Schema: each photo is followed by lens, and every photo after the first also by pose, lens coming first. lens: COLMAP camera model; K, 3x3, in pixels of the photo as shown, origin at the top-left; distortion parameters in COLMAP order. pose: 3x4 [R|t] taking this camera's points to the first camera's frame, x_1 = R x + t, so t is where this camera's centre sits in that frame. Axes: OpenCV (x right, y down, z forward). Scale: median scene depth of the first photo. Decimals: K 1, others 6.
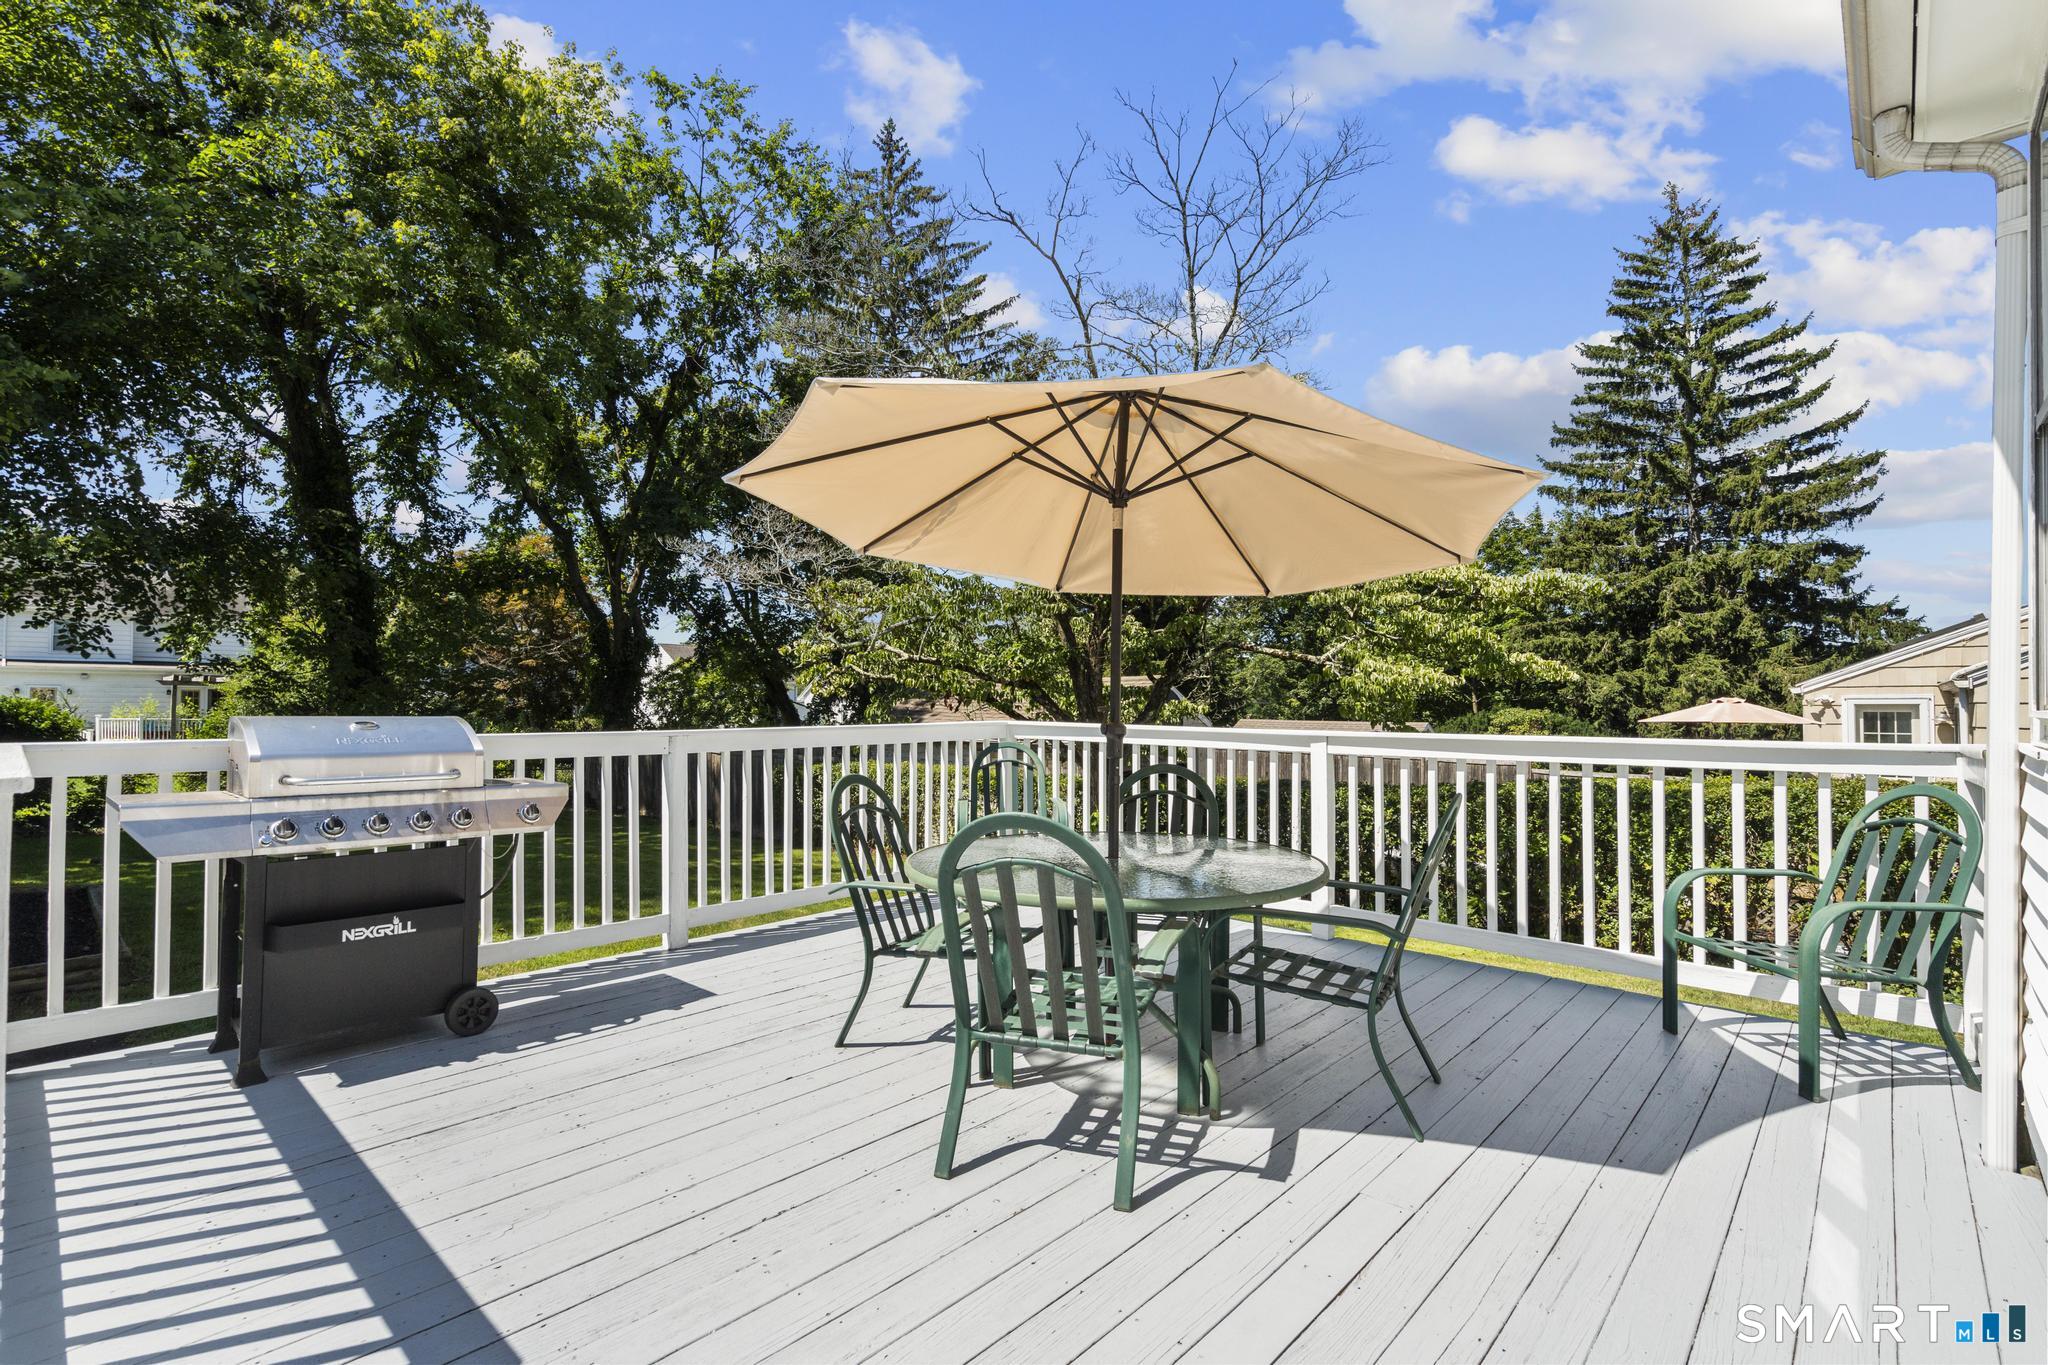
lens RADIAL K [[937.8, 0, 1015.9], [0, 937.8, 685.1], [0, 0, 1]] dist [0.006127, 0.000873]
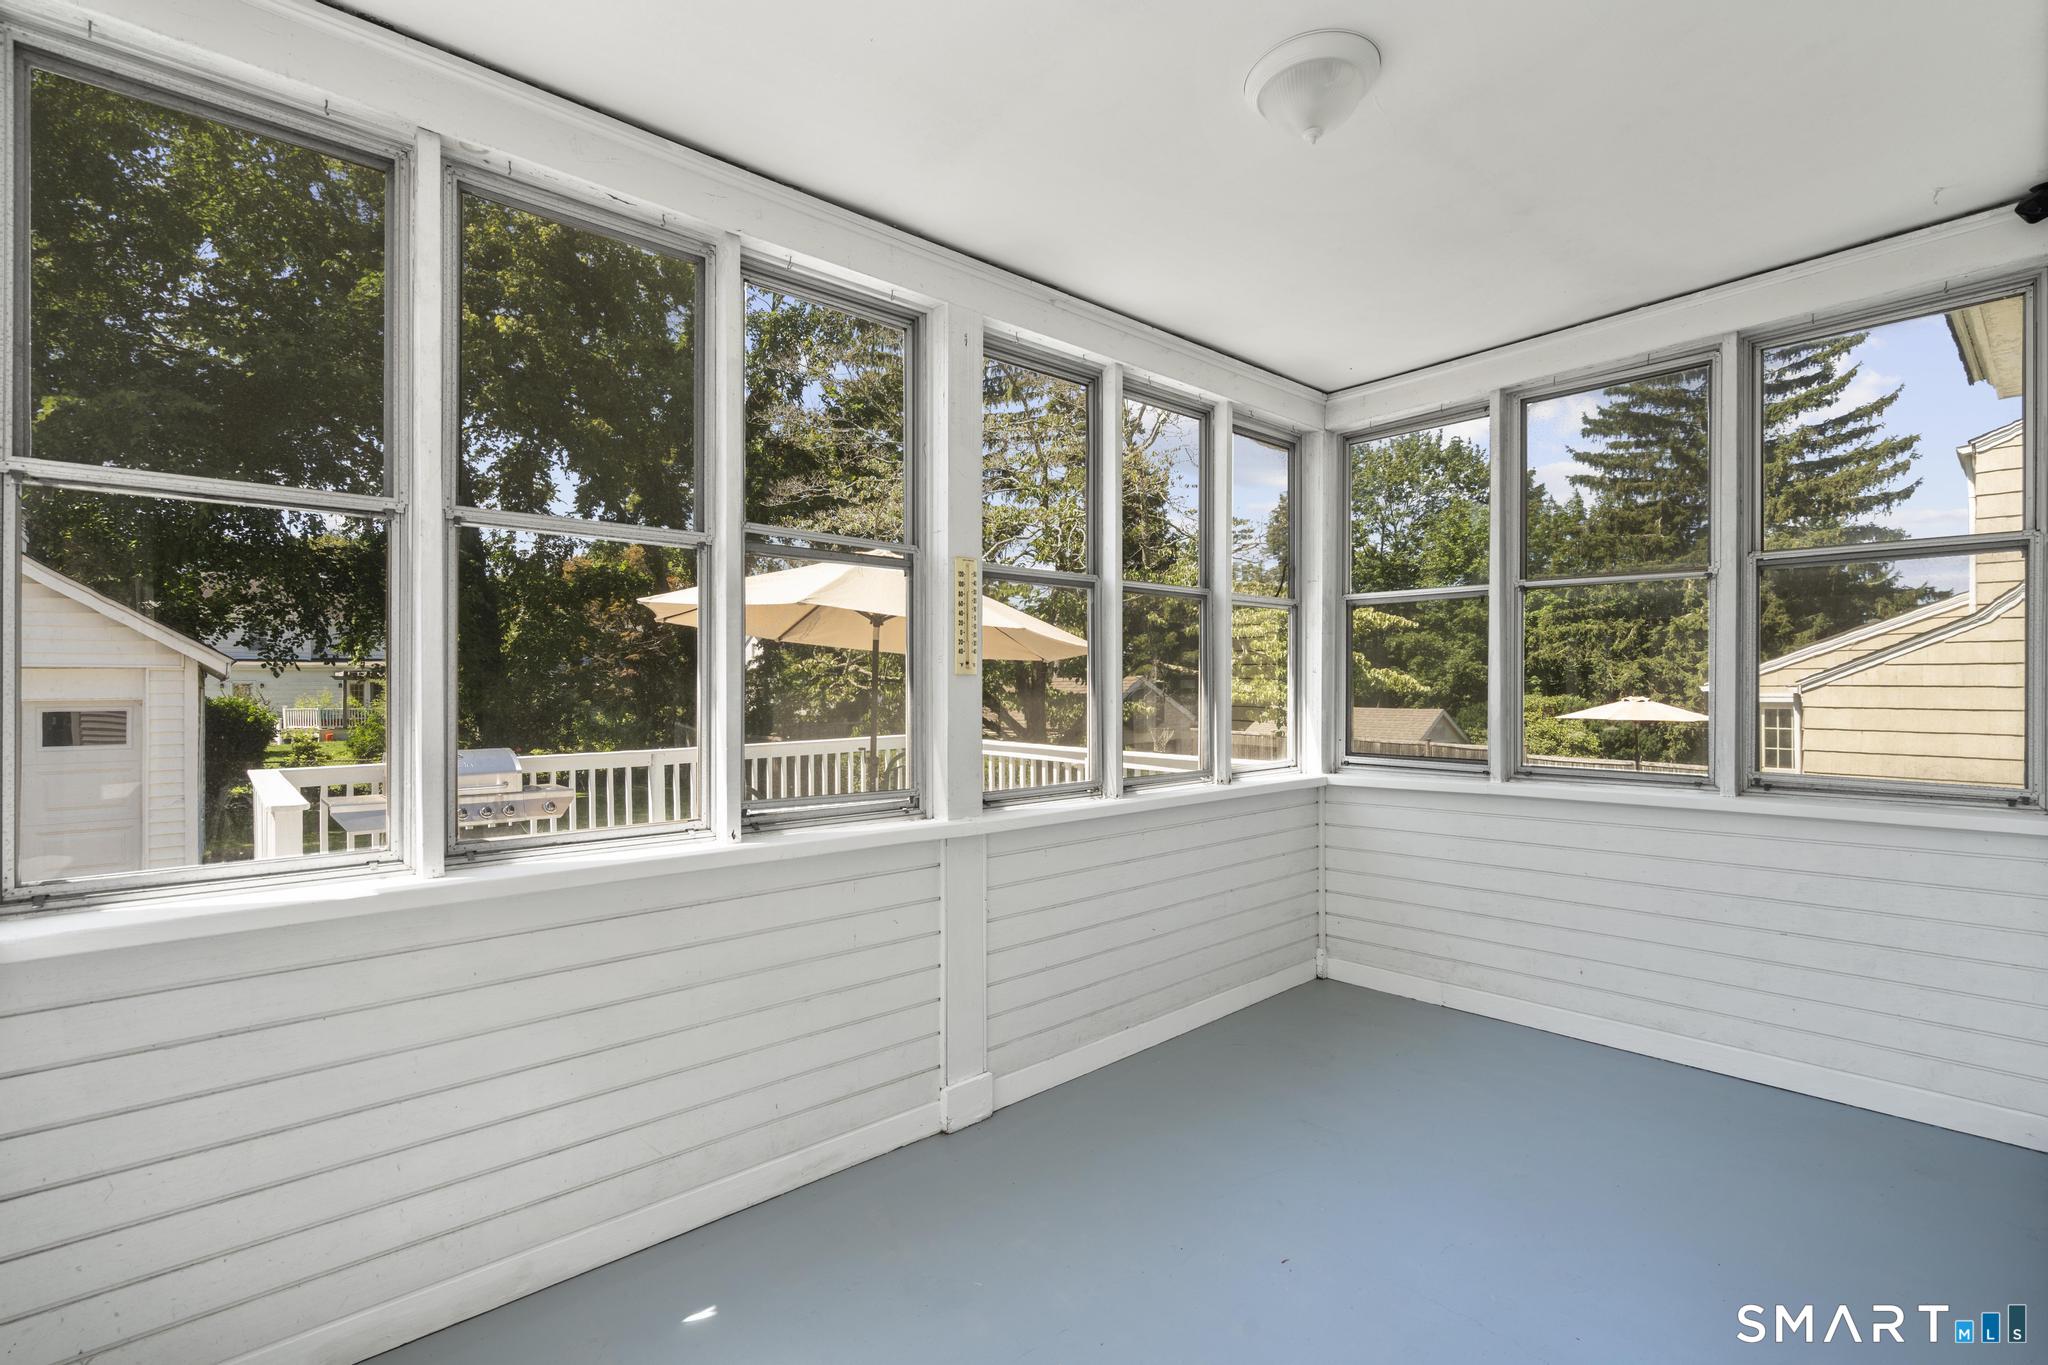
lens RADIAL K [[937.8, 0, 1029.7], [0, 937.8, 683.8], [0, 0, 1]] dist [0.006127, 0.000873]
pose [[0.995185, -0.006971, -0.097767, 0.076451], [0.009420, 0.999653, 0.024605, -0.017835], [0.097561, -0.025407, 0.994905, -0.088659]]
